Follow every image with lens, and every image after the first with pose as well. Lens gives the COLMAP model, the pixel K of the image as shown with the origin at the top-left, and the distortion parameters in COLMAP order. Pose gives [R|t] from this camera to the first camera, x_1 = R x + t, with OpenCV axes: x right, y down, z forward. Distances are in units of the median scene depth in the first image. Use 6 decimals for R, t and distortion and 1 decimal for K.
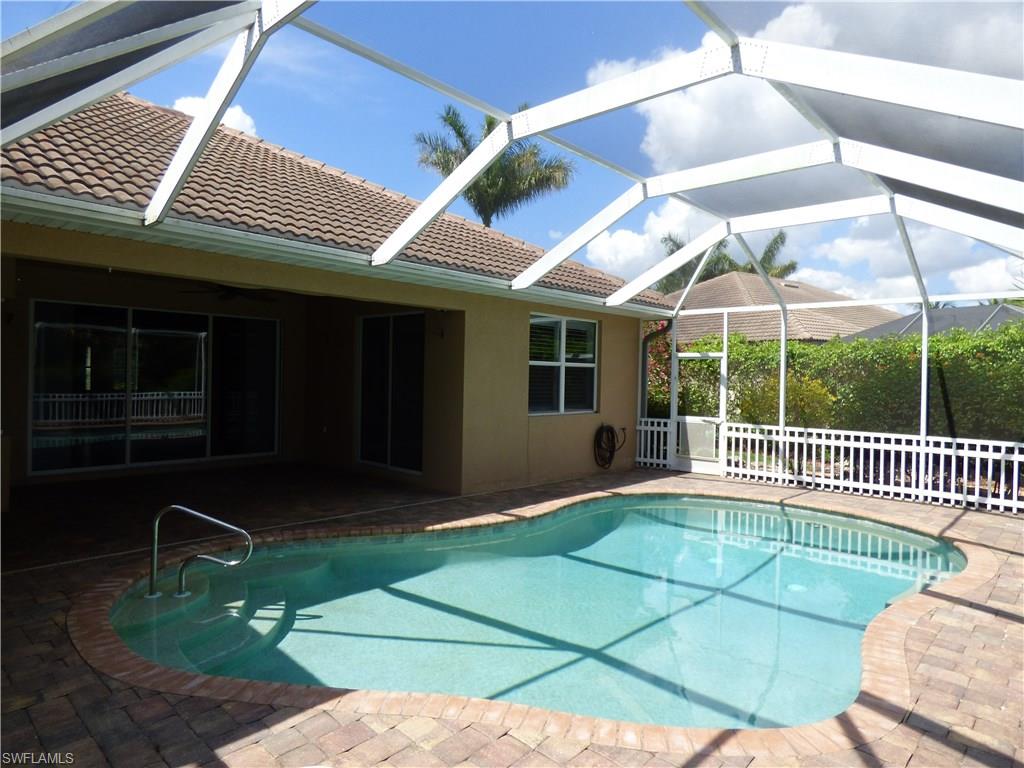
lens RADIAL K [[628.9, 0, 517.1], [0, 628.9, 379.3], [0, 0, 1]] dist [-0.007795, -0.001134]
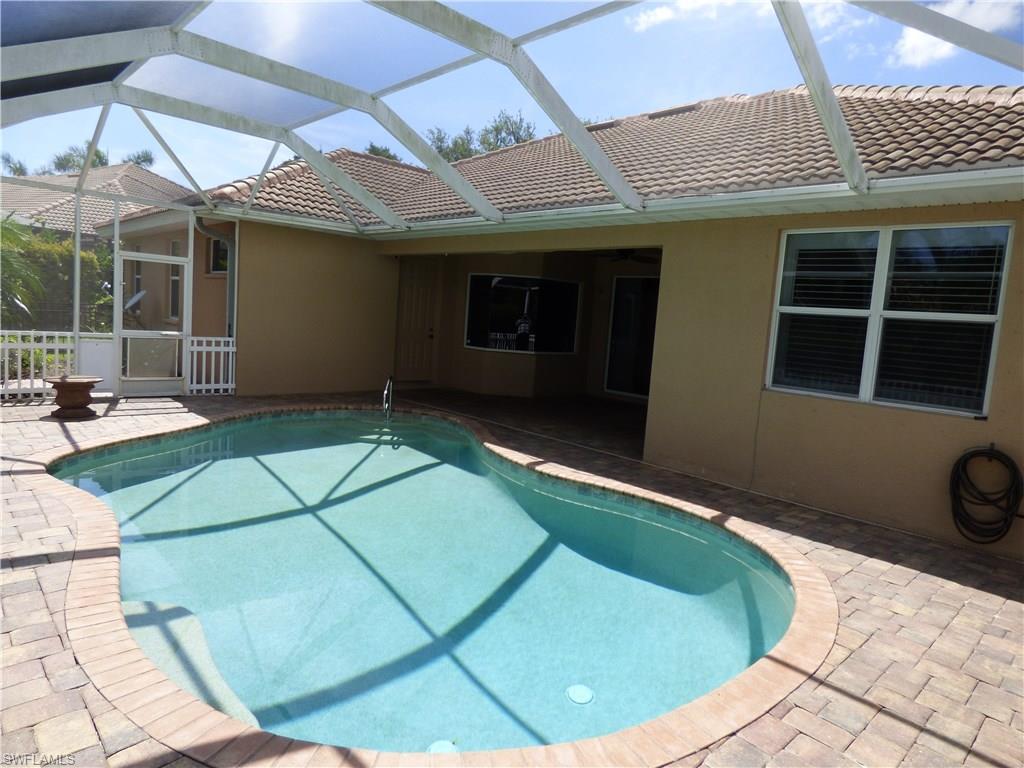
lens RADIAL K [[628.9, 0, 517.1], [0, 628.9, 379.3], [0, 0, 1]] dist [-0.007795, -0.001134]
pose [[-0.059752, 0.081380, -0.994890, 0.693368], [-0.069809, 0.993890, 0.085491, 0.009495], [0.995769, 0.074561, -0.053706, 0.765807]]
